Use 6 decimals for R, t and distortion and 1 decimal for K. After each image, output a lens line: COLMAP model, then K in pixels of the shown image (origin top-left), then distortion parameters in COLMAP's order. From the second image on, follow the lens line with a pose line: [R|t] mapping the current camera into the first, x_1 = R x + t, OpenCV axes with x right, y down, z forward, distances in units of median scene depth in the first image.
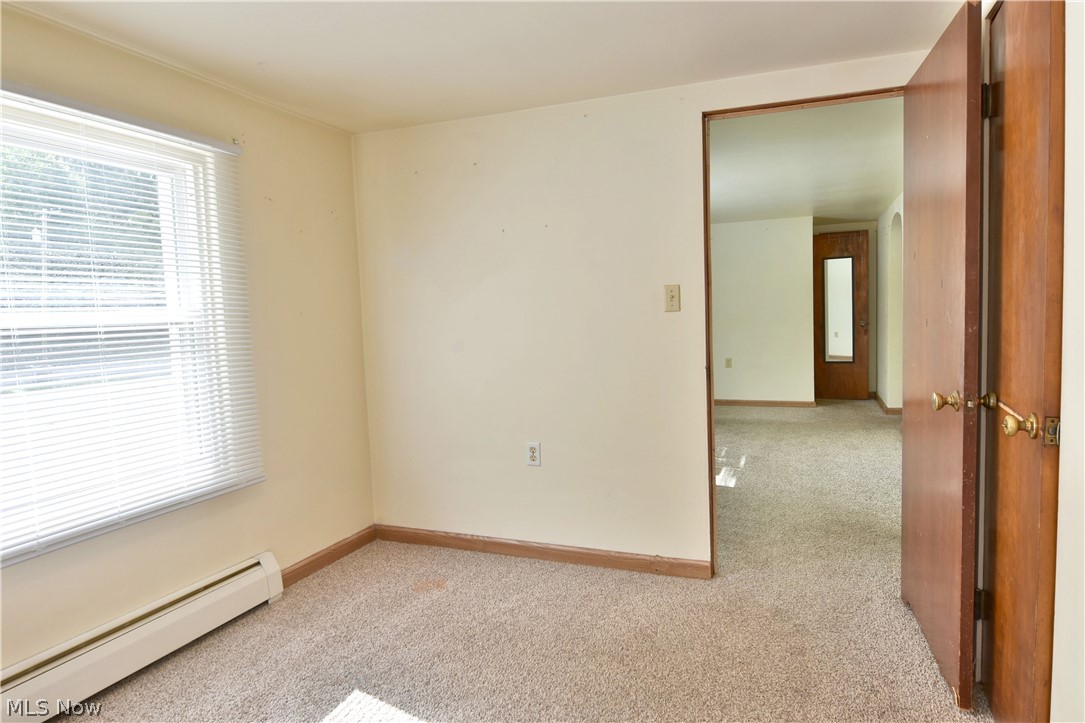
lens RADIAL K [[664.3, 0, 551.0], [0, 664.3, 359.5], [0, 0, 1]] dist [-0.024889, 0.001848]
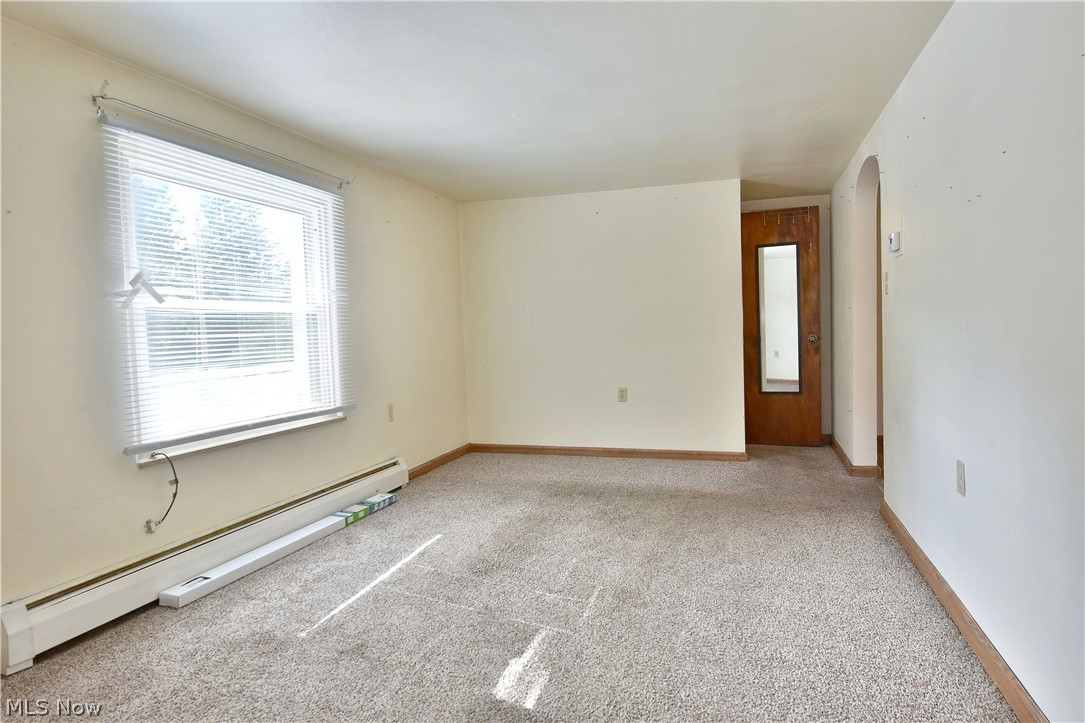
lens RADIAL K [[664.3, 0, 538.9], [0, 664.3, 365.3], [0, 0, 1]] dist [-0.024889, 0.001848]
pose [[0.998154, -0.002000, 0.060700, 0.137313], [0.003275, 0.999776, -0.020911, -0.011993], [-0.060644, 0.021071, 0.997937, 0.312663]]
